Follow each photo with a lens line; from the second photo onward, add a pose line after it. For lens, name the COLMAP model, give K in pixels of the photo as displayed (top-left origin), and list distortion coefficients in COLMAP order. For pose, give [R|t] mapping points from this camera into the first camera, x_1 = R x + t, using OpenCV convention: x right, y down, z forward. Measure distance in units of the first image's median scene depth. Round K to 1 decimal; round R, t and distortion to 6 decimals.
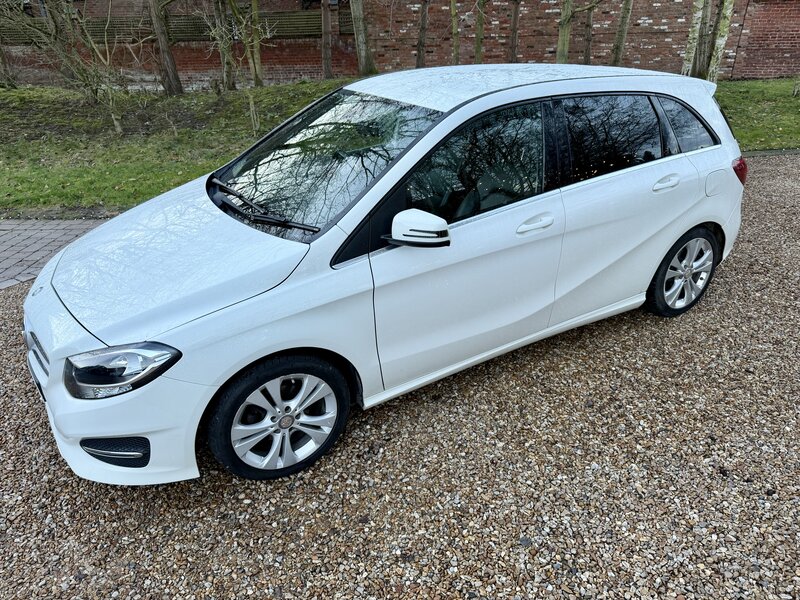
lens RADIAL K [[571.0, 0, 400.1], [0, 571.0, 305.1], [0, 0, 1]] dist [0.026312, -0.031950]
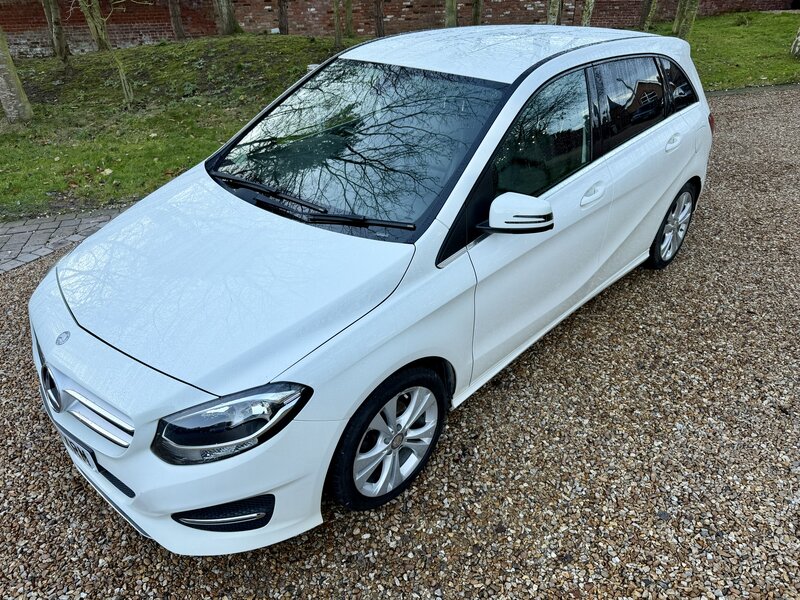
lens RADIAL K [[571.0, 0, 397.0], [0, 571.0, 302.8], [0, 0, 1]] dist [0.026312, -0.031950]
pose [[0.963133, -0.130090, 0.235483, -0.378076], [0.114995, 0.990393, 0.076799, -0.081539], [-0.243211, -0.046888, 0.968839, 0.133861]]
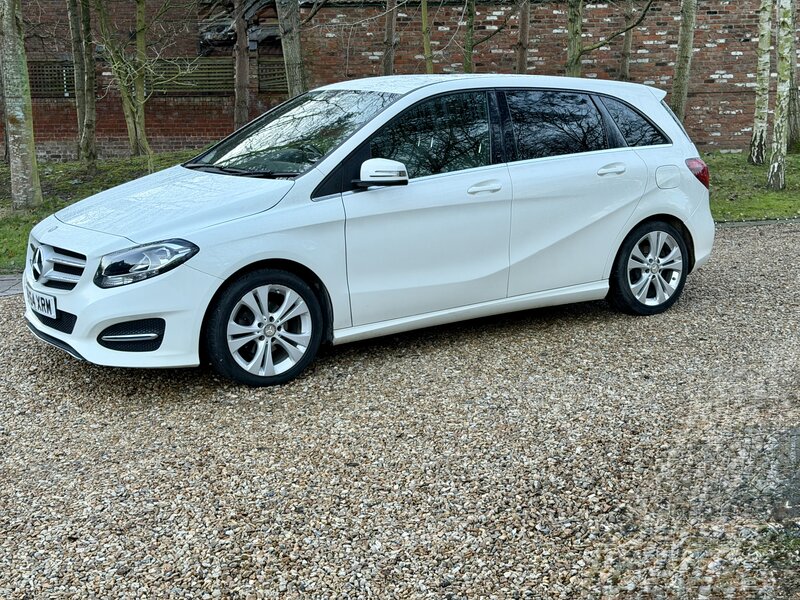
lens RADIAL K [[1136.0, 0, 396.8], [0, 1136.0, 304.8], [0, 0, 1]] dist [0.117335, 0.000000]
pose [[0.999022, 0.001306, 0.044201, -0.042132], [0.010862, 0.961696, -0.273904, 0.782756], [-0.042866, 0.274116, 0.960741, -1.240041]]
